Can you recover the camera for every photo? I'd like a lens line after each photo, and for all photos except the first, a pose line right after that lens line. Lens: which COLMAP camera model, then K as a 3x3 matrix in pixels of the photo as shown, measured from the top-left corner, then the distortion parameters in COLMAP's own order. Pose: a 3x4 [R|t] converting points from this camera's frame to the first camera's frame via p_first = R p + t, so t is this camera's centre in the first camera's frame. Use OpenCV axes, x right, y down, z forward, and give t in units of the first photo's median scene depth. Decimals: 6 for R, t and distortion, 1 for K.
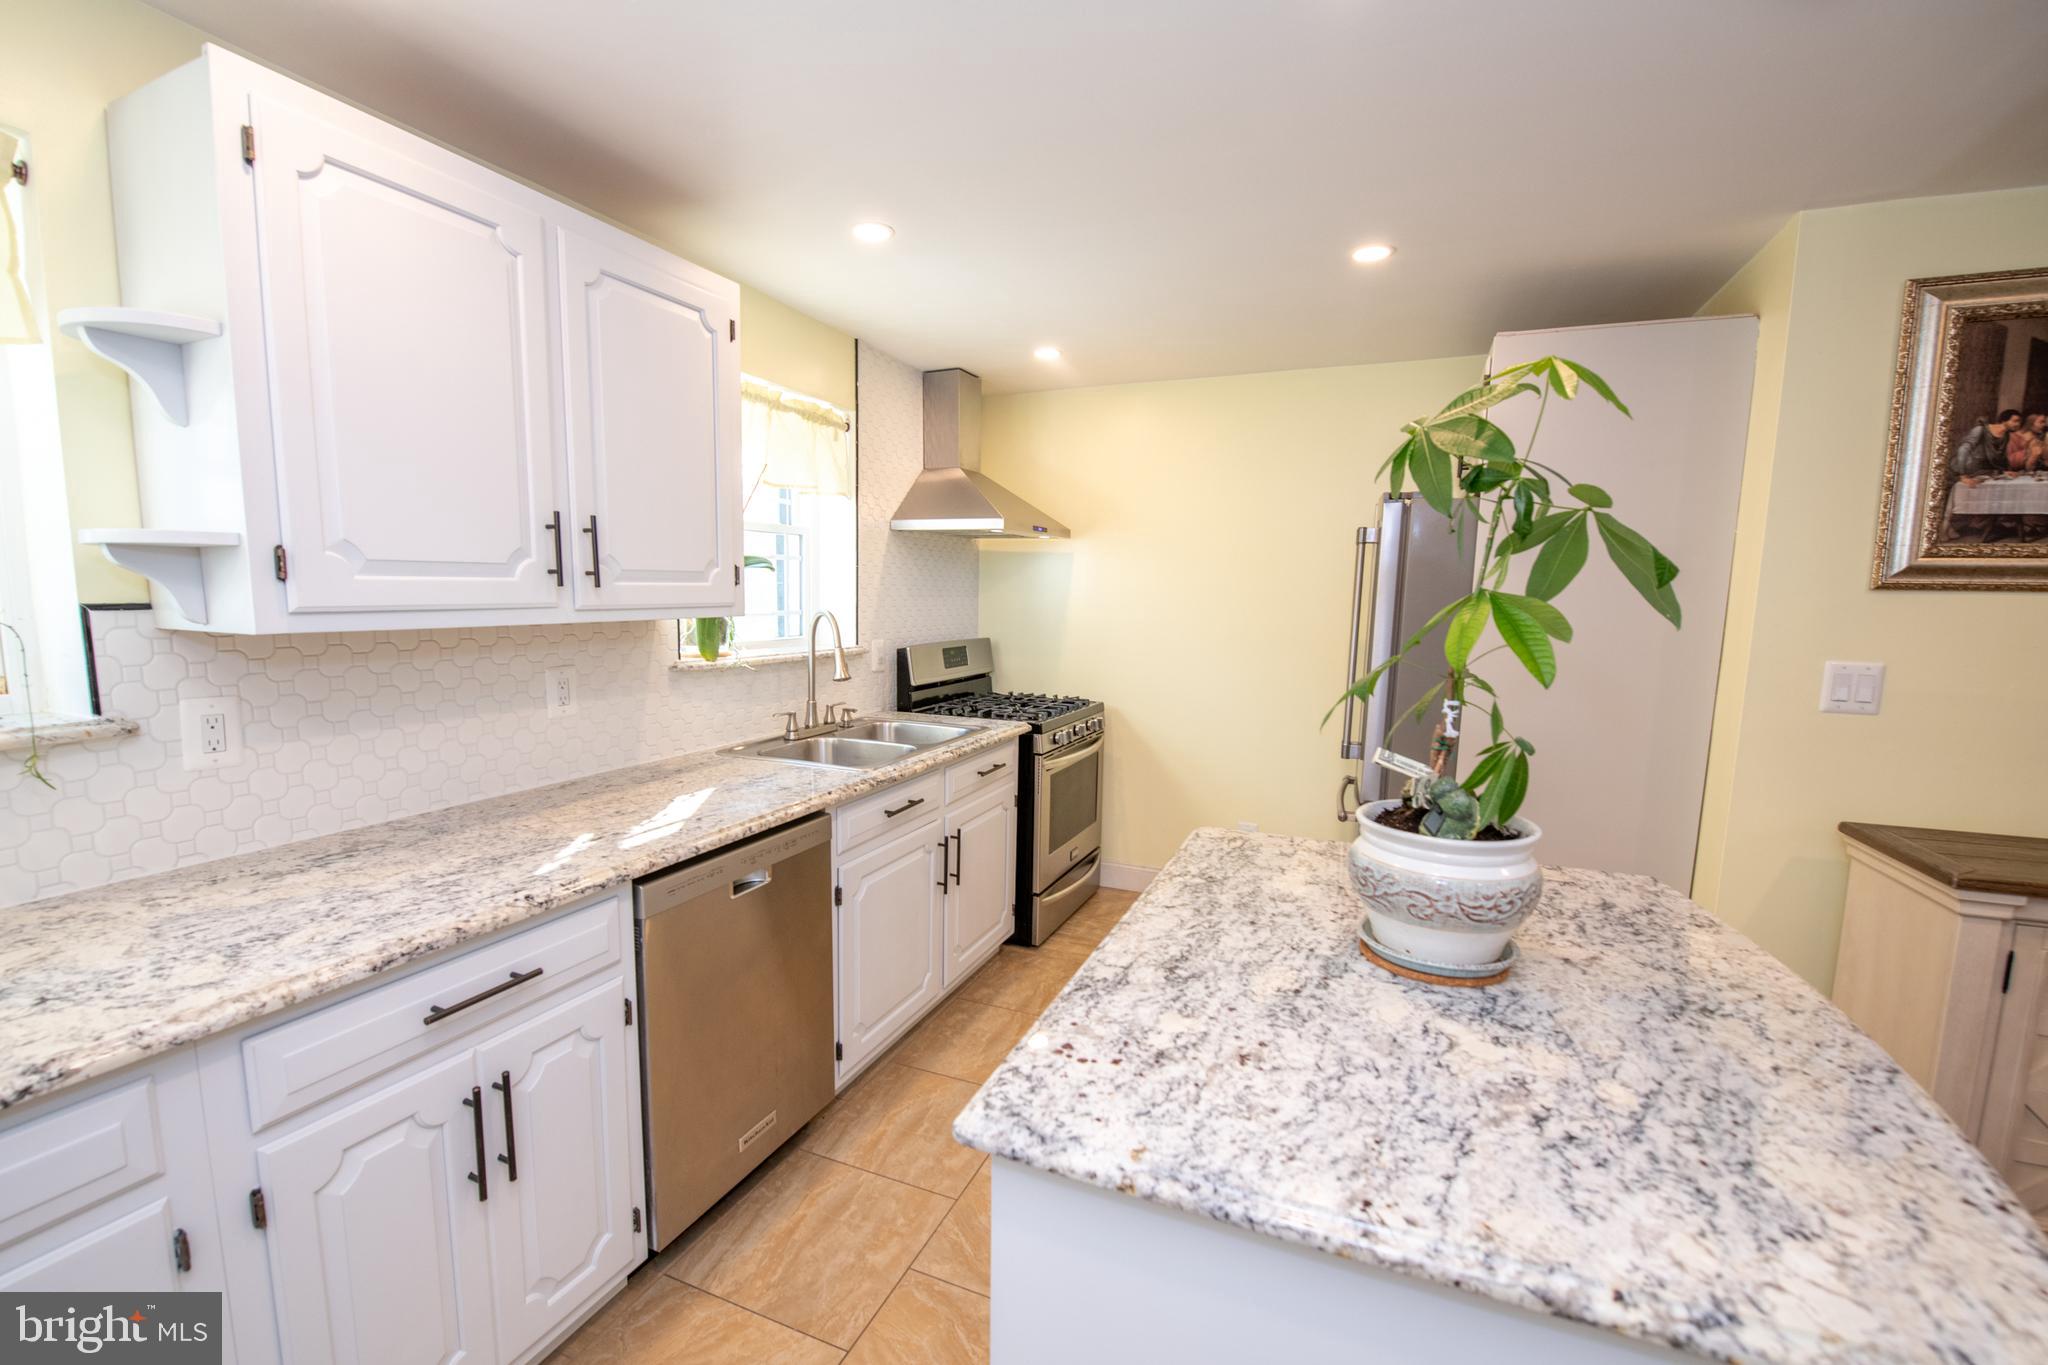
lens RADIAL K [[859.0, 0, 997.7], [0, 859.0, 703.4], [0, 0, 1]] dist [-0.020597, -0.000286]
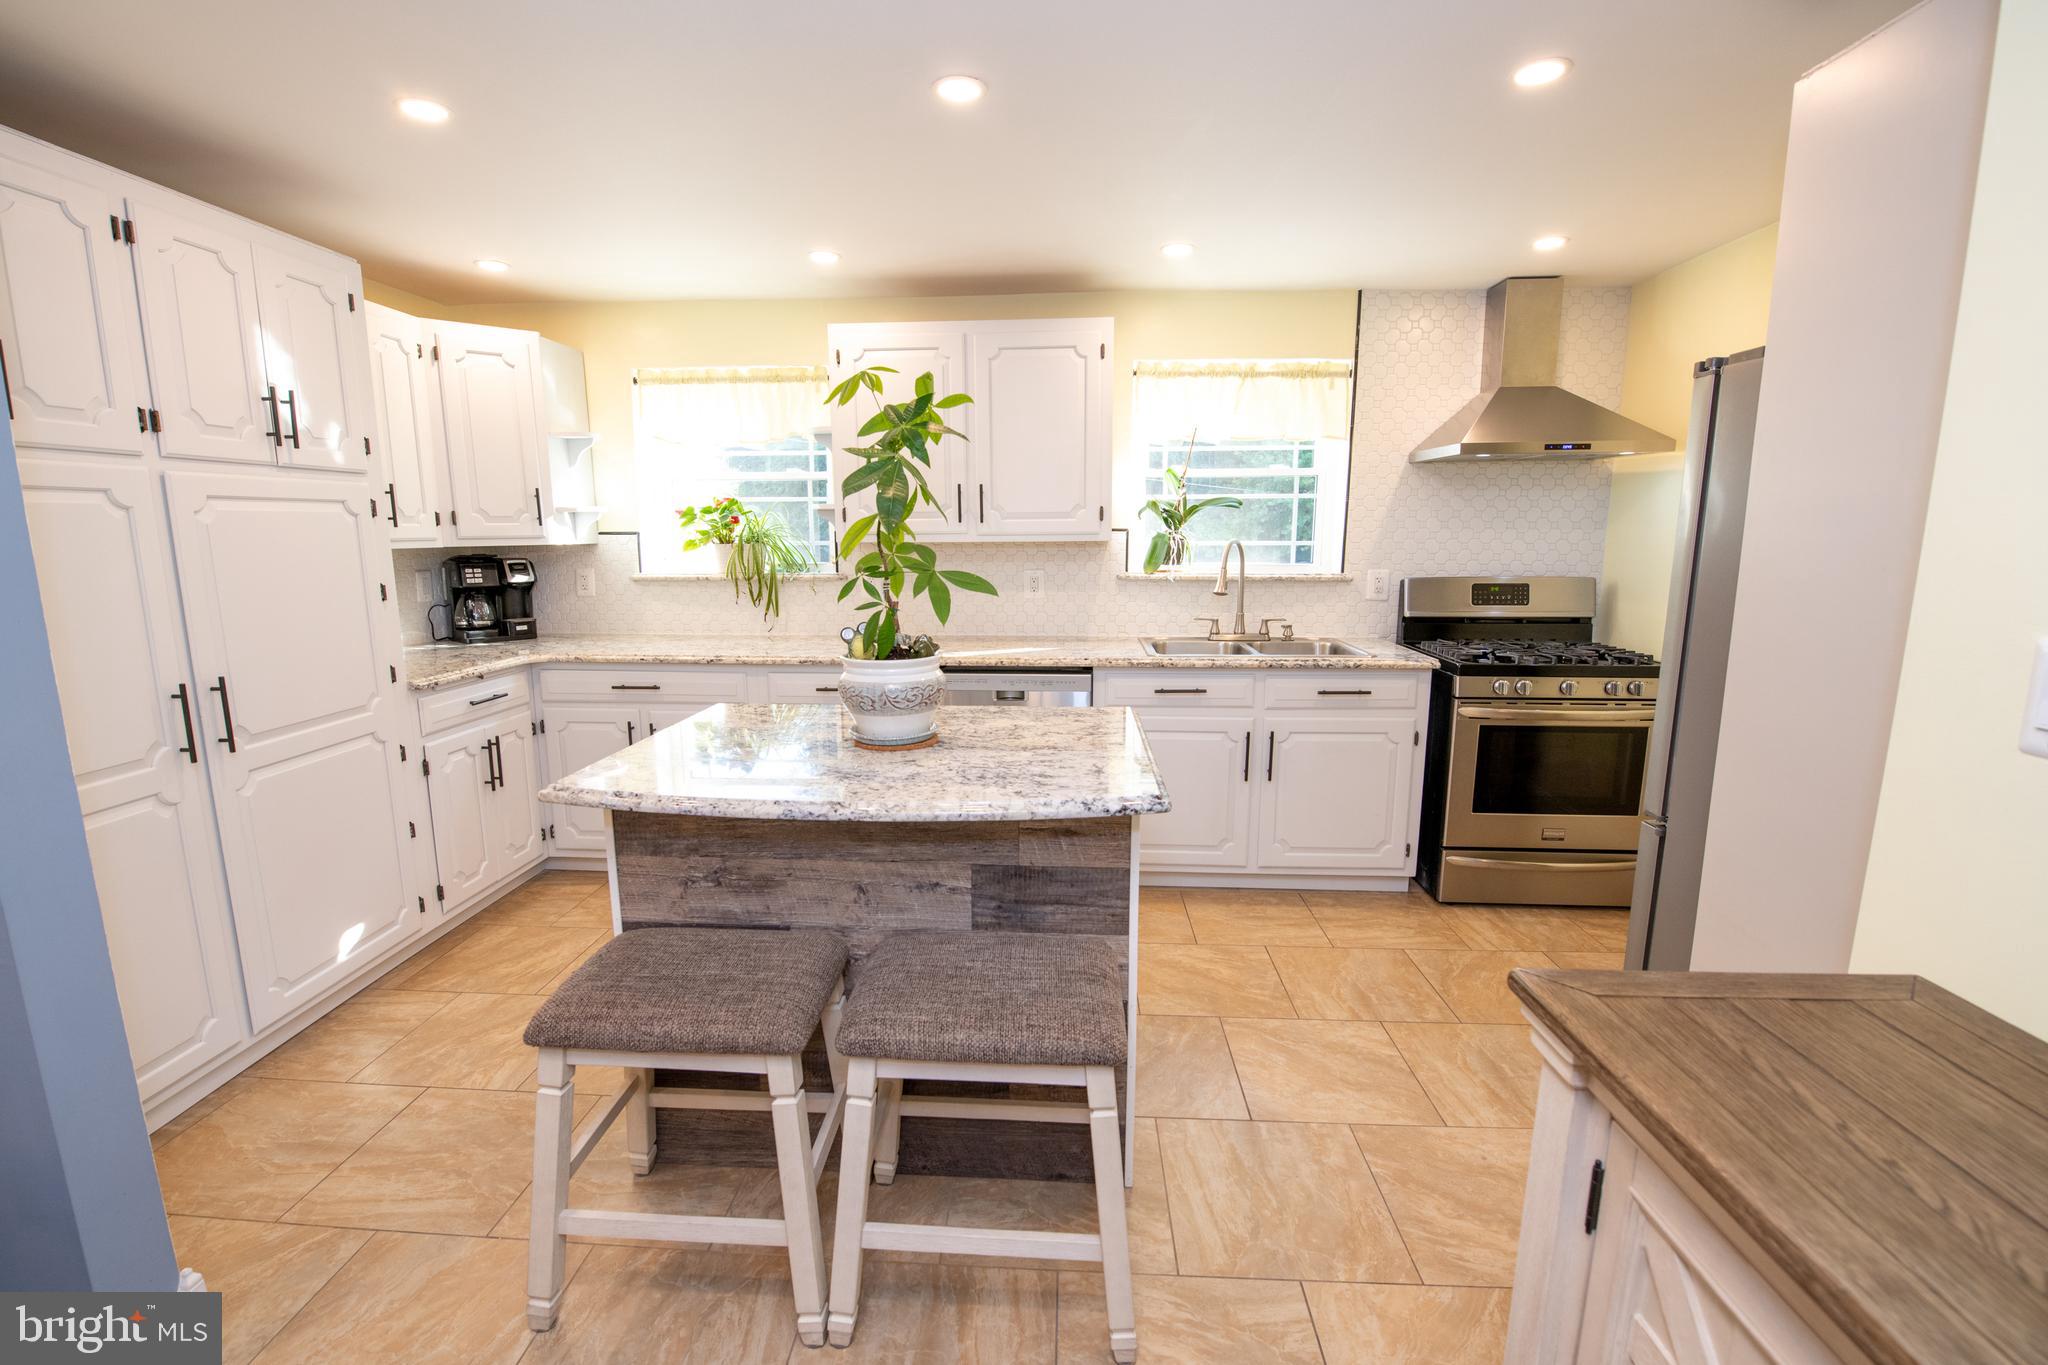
lens RADIAL K [[882.4, 0, 1015.4], [0, 882.4, 681.2], [0, 0, 1]] dist [-0.016054, -0.000238]
pose [[0.351476, 0.146628, -0.924643, 1.133681], [-0.114232, 0.986996, 0.113094, -0.016404], [0.929202, 0.065874, 0.363655, 0.316361]]
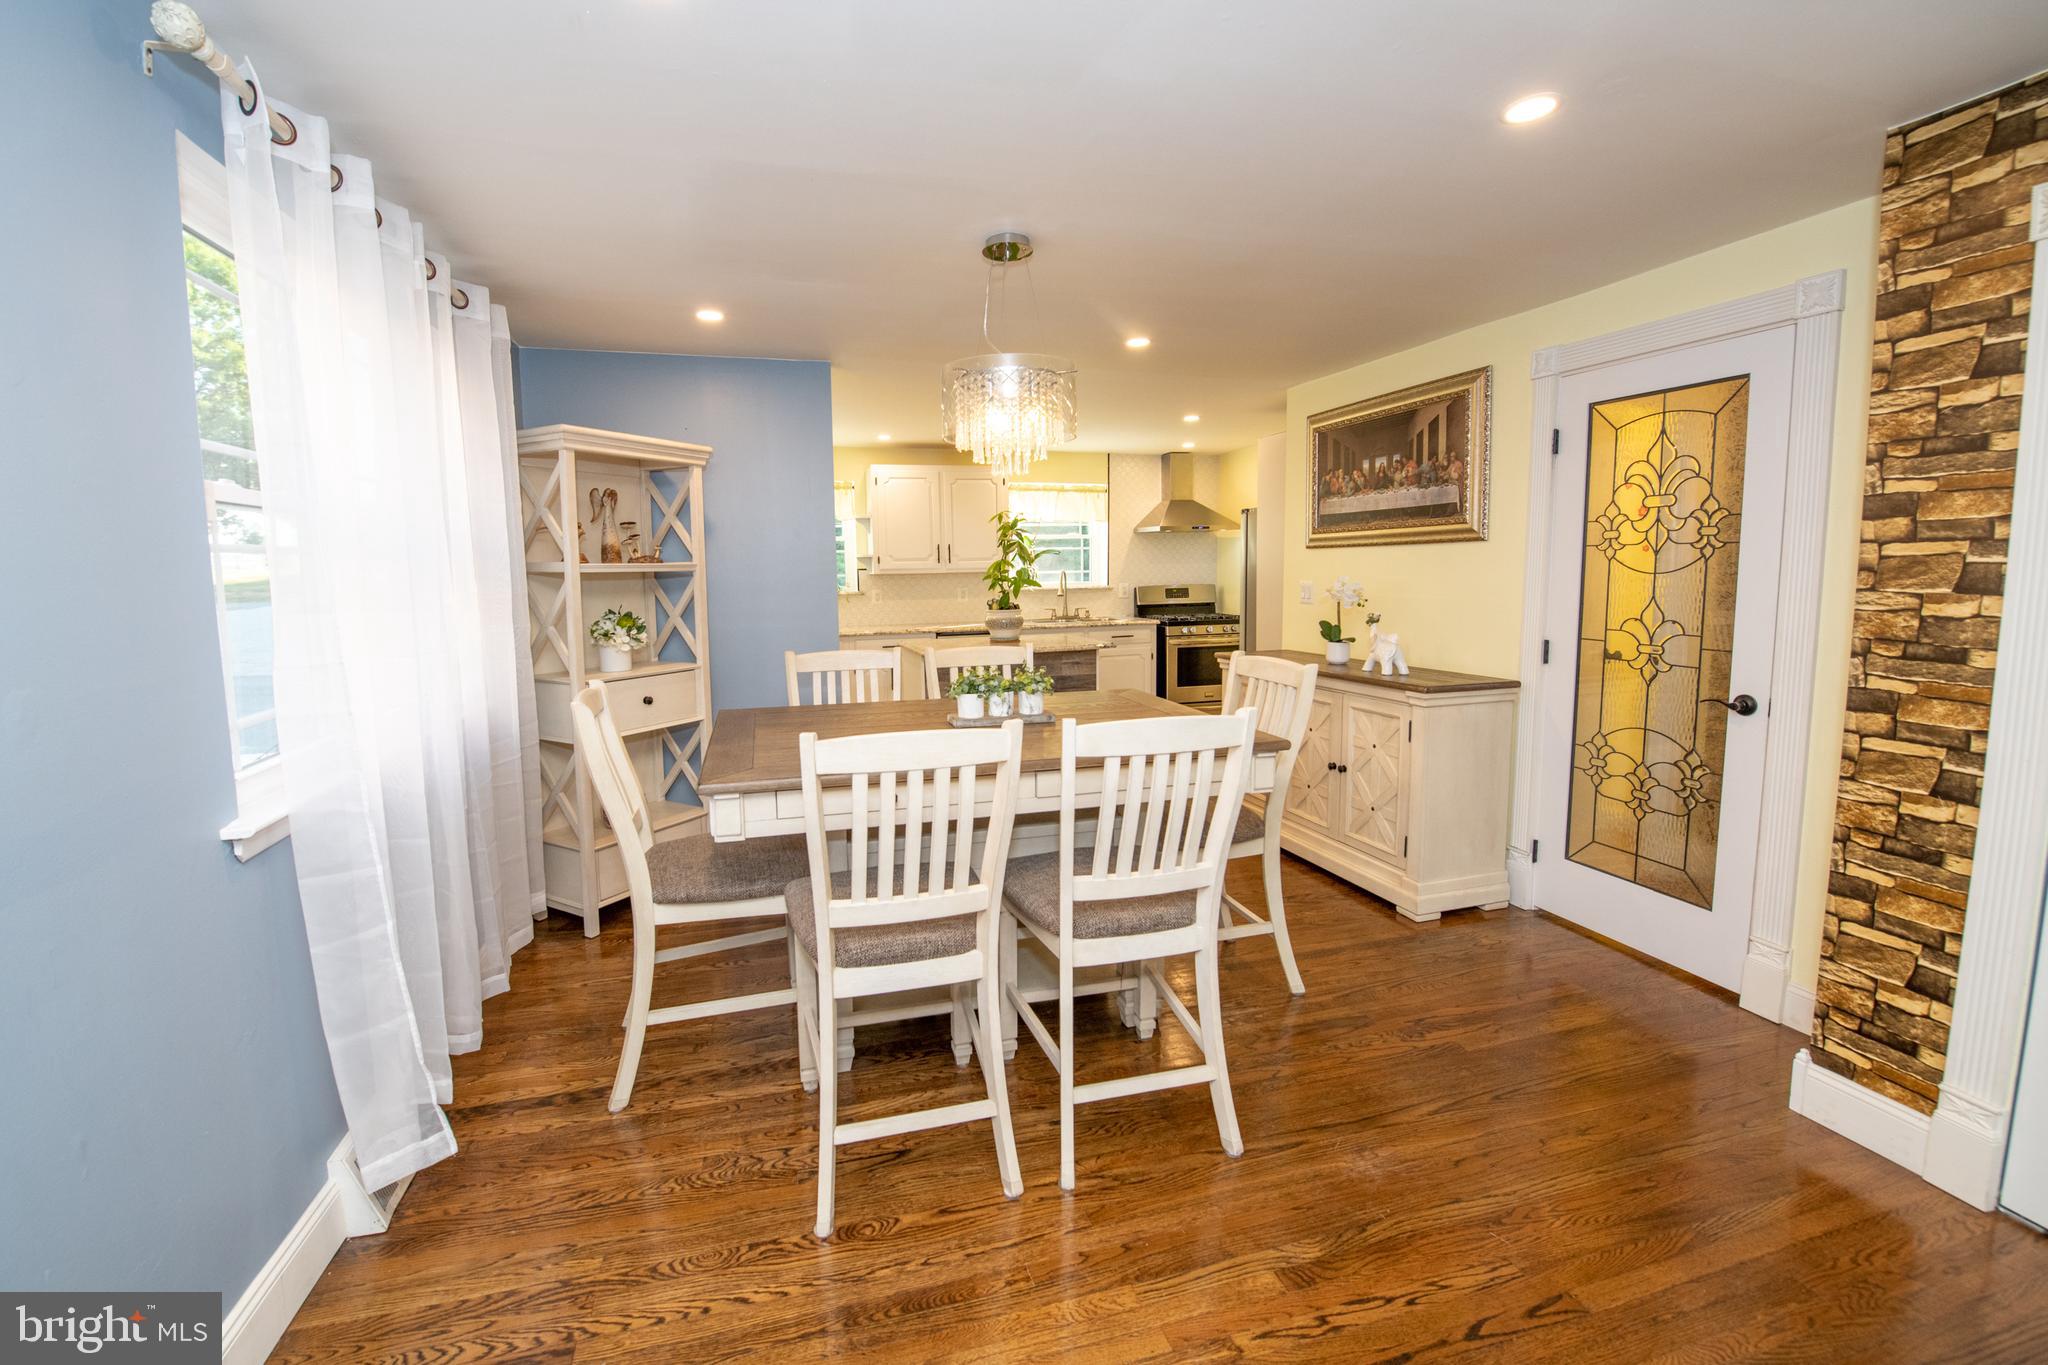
lens RADIAL K [[856.8, 0, 983.3], [0, 856.8, 656.8], [0, 0, 1]] dist [-0.000198, -0.000065]
pose [[0.639154, 0.057450, -0.766930, 2.074168], [-0.075237, 0.997094, 0.011989, 0.178676], [0.765390, 0.050039, 0.641618, -1.052680]]
